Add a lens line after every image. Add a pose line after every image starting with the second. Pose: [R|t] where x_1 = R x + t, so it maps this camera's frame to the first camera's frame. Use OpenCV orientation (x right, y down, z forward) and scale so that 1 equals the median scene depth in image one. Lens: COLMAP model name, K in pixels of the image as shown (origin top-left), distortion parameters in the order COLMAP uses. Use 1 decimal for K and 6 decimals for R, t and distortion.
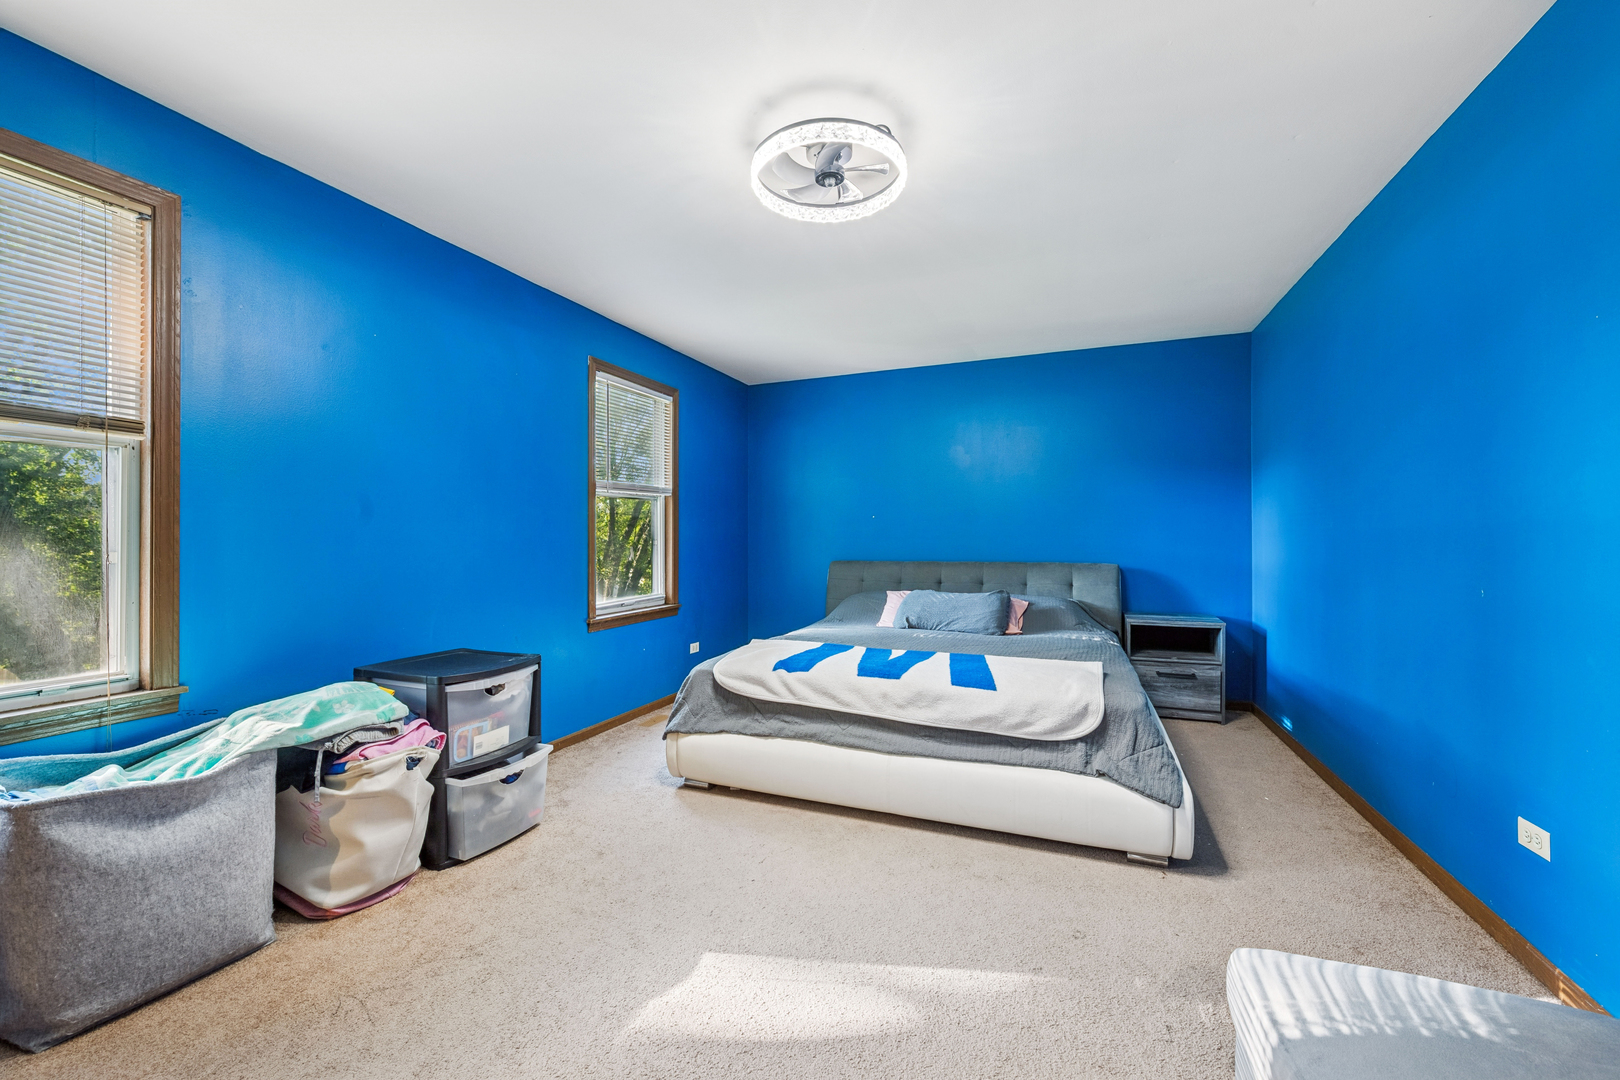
lens RADIAL K [[640.6, 0, 810.3], [0, 640.6, 534.3], [0, 0, 1]] dist [-0.001375, -0.000063]
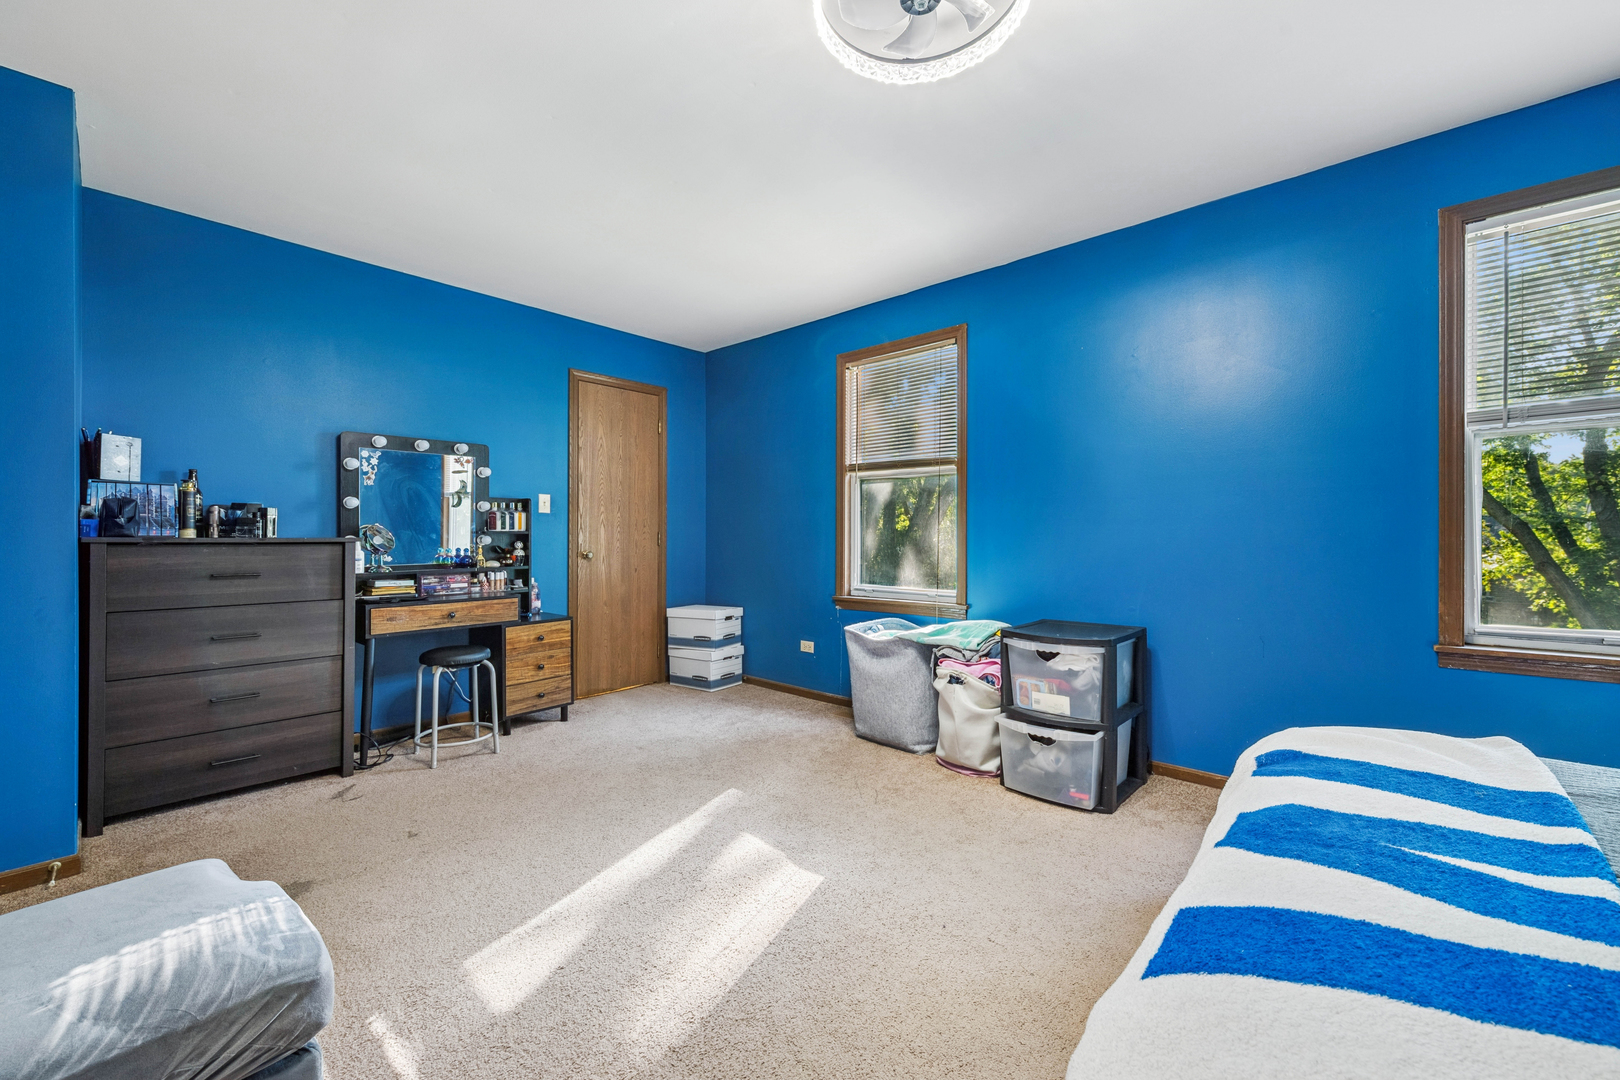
lens RADIAL K [[640.6, 0, 810.3], [0, 640.6, 534.3], [0, 0, 1]] dist [-0.001375, -0.000063]
pose [[-0.351436, 0.001822, -0.936210, 0.684706], [0.013045, 0.999911, -0.002951, 0.038457], [0.936121, -0.013250, -0.351428, 1.057174]]
